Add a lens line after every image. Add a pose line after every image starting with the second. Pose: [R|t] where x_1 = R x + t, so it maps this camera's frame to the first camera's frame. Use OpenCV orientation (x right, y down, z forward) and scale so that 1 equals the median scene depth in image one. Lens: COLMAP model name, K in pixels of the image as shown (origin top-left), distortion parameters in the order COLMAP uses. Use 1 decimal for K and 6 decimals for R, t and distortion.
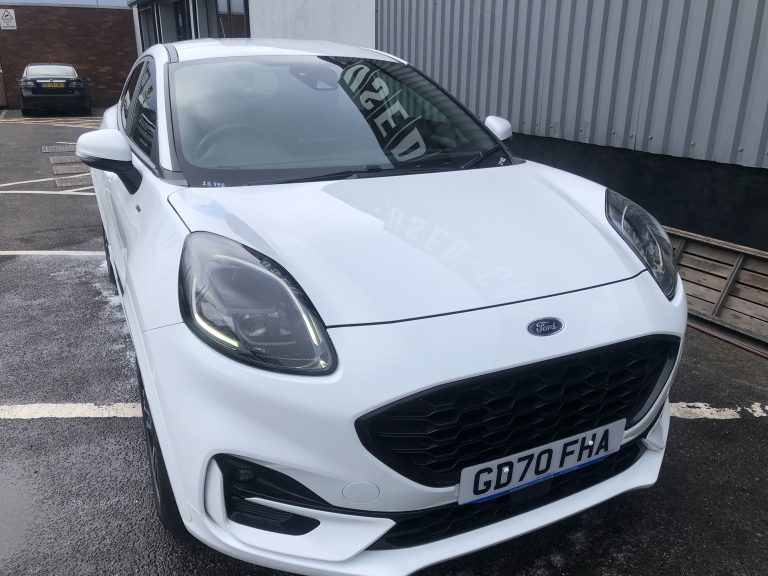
lens RADIAL K [[626.7, 0, 385.3], [0, 626.7, 285.3], [0, 0, 1]] dist [0.023854, -0.008012]
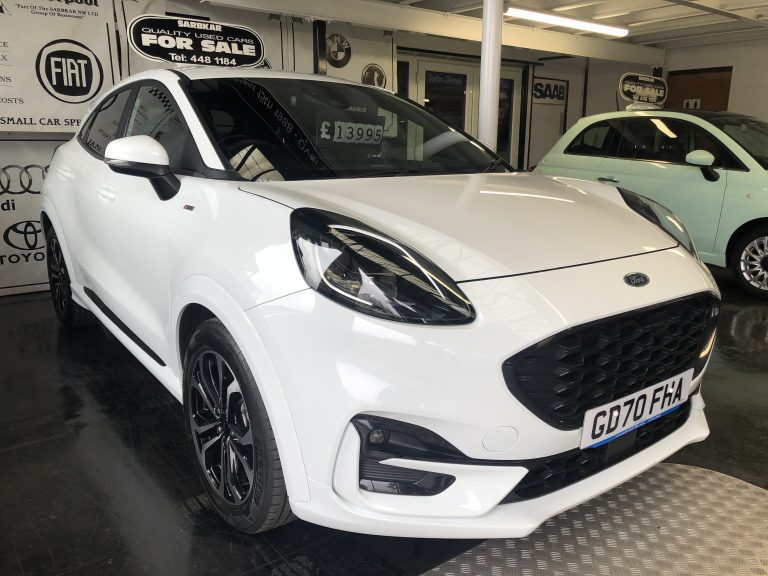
lens RADIAL K [[626.7, 0, 386.7], [0, 626.7, 282.3], [0, 0, 1]] dist [0.023854, -0.008012]
pose [[0.981754, -0.039288, 0.186054, -0.359880], [0.060241, 0.992287, -0.108338, 0.154284], [-0.180362, 0.117569, 0.976548, -0.004468]]
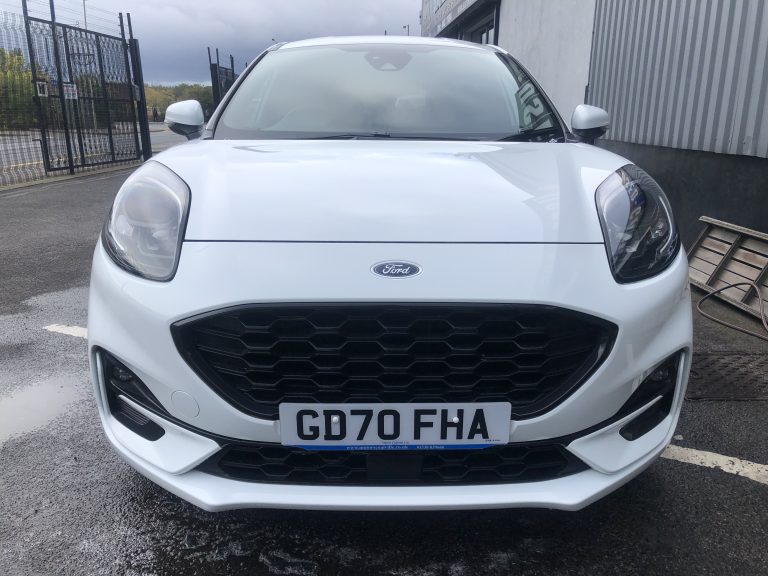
lens RADIAL K [[626.7, 0, 386.4], [0, 626.7, 282.3], [0, 0, 1]] dist [0.023854, -0.008012]
pose [[0.906581, 0.116093, -0.405750, 0.570772], [-0.146307, 0.988254, -0.044139, 0.118309], [0.395860, 0.099380, 0.912918, 0.164625]]
